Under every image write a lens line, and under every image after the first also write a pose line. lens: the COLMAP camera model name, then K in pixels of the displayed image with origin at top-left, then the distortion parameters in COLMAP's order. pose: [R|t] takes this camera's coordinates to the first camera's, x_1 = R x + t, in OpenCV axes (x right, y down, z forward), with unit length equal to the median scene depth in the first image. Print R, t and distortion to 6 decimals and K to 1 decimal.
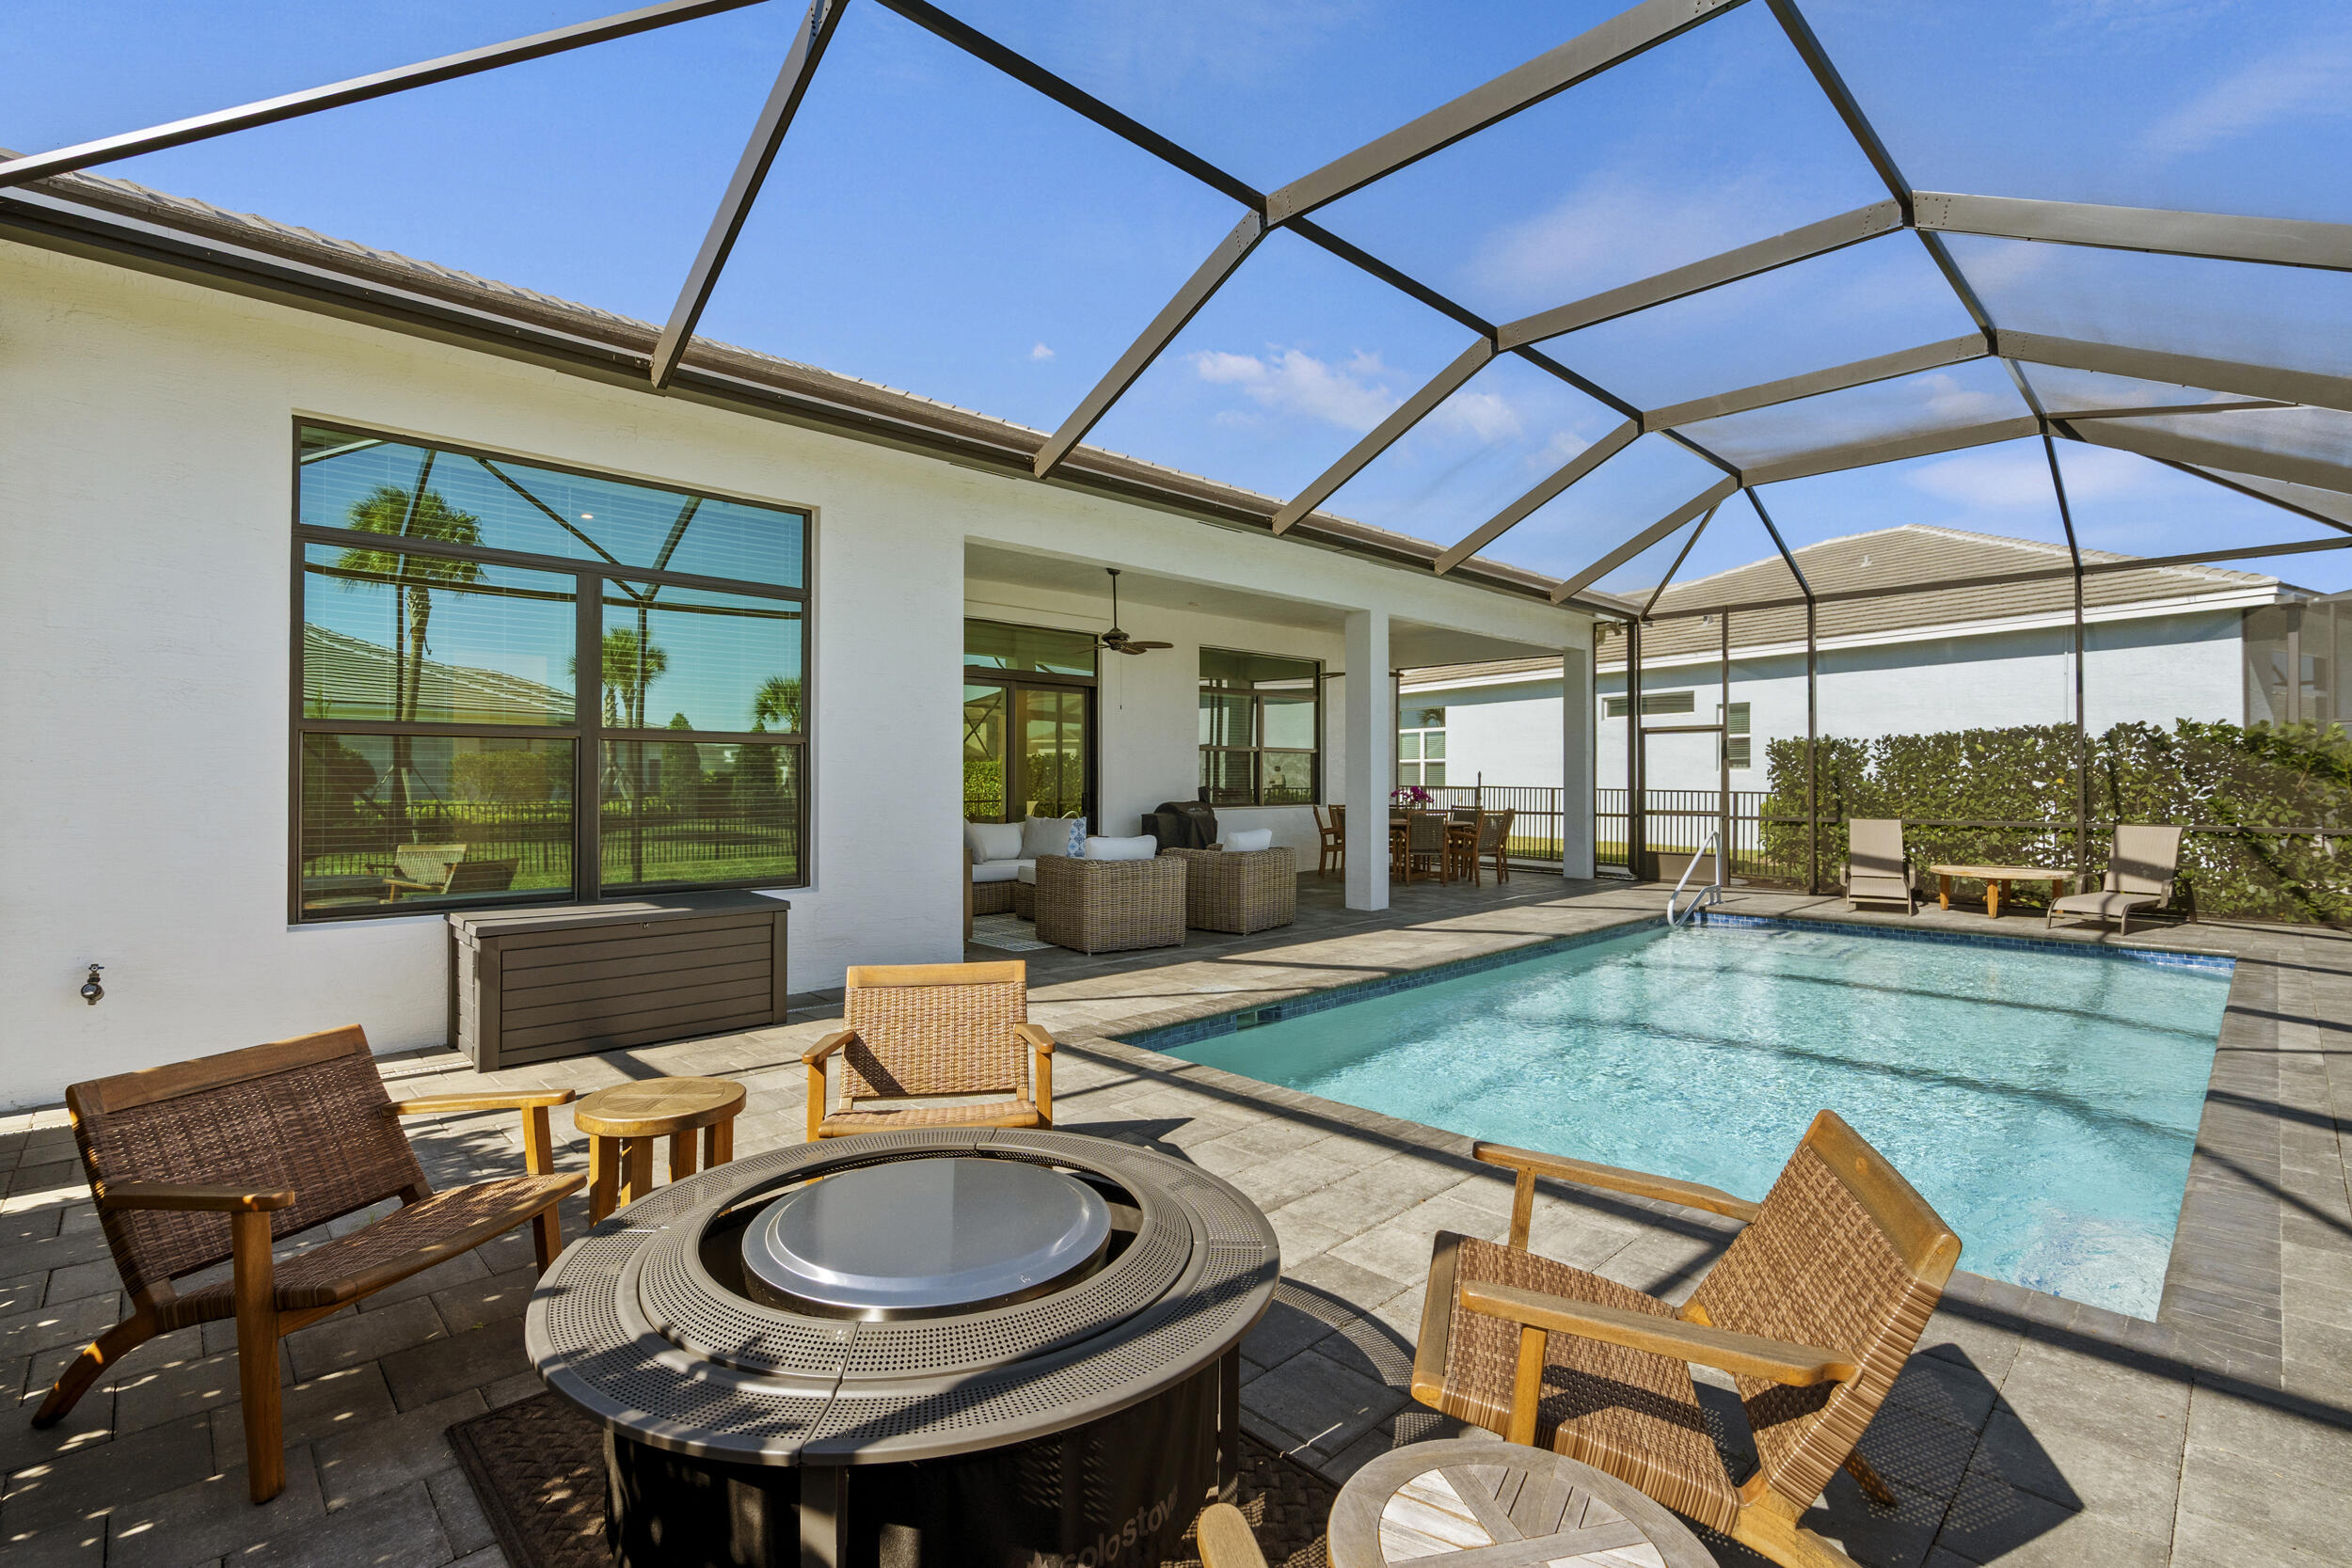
lens RADIAL K [[1066.2, 0, 1172.8], [0, 1066.2, 774.9], [0, 0, 1]] dist [-0.004058, 0.000538]
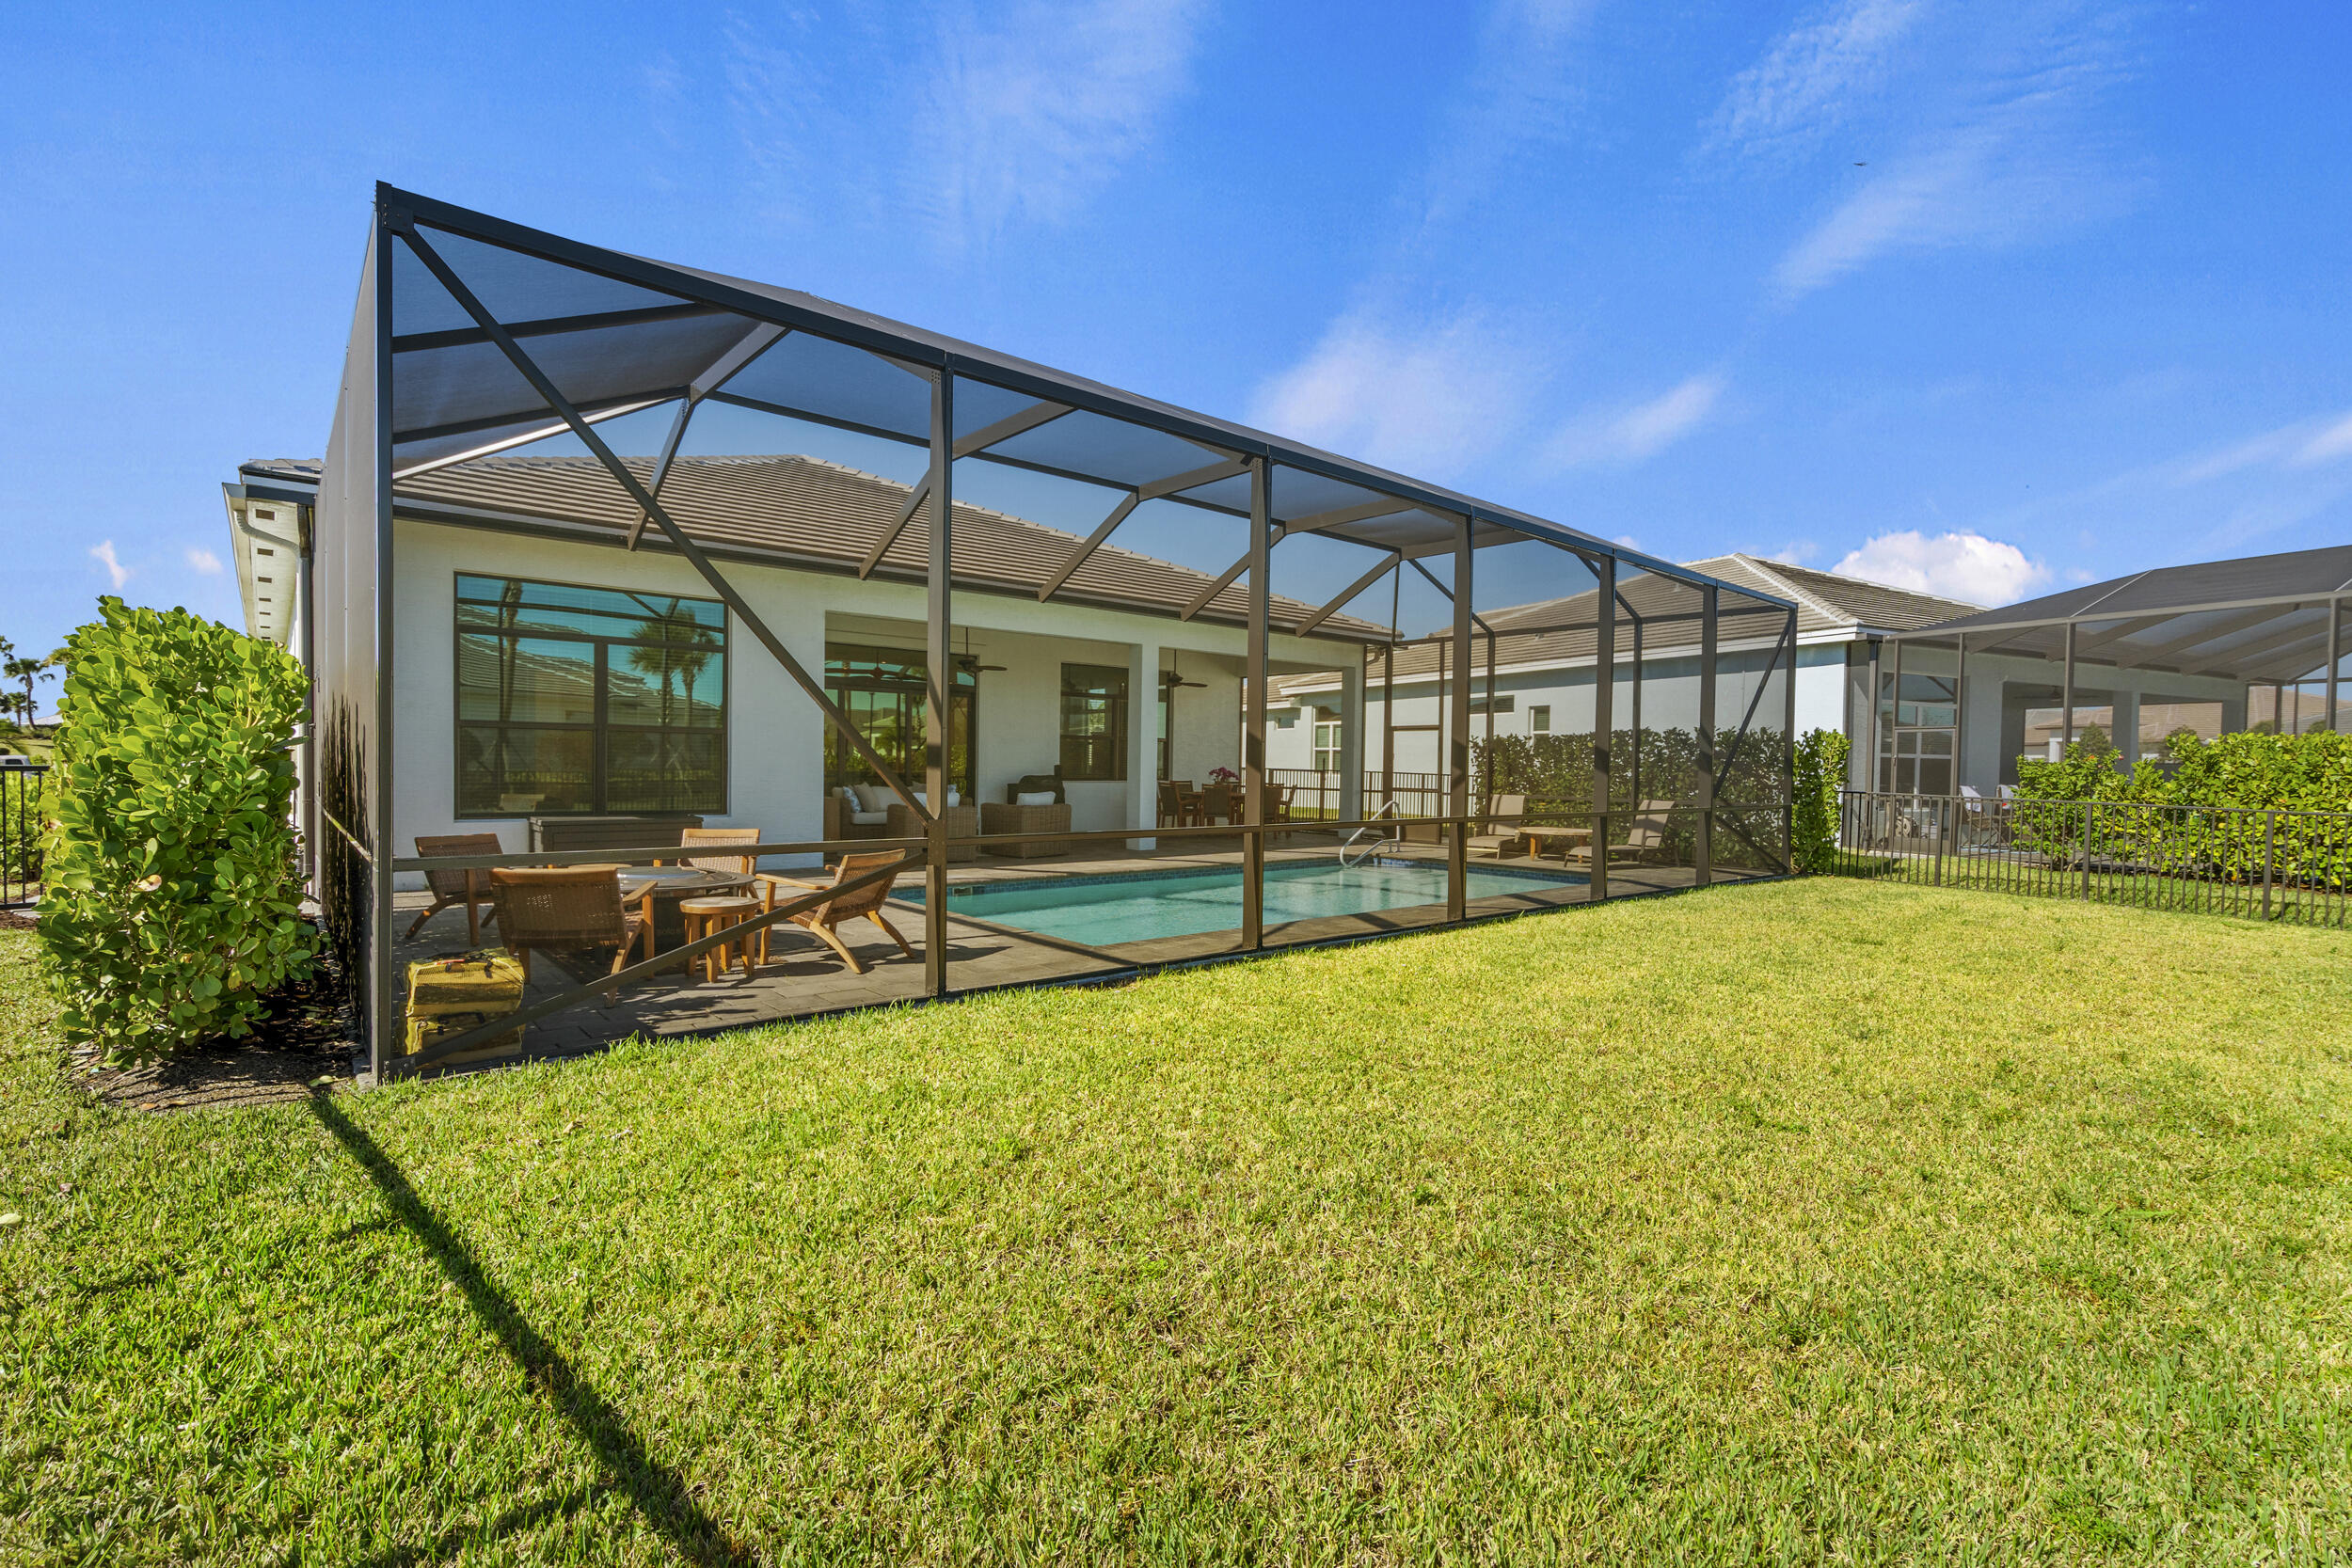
lens RADIAL K [[1066.2, 0, 1214.8], [0, 1066.2, 829.2], [0, 0, 1]] dist [-0.004058, 0.000538]
pose [[0.999243, 0.014136, -0.036239, 0.267344], [-0.011580, 0.997494, 0.069803, -0.006651], [0.037135, -0.069331, 0.996902, -0.375678]]
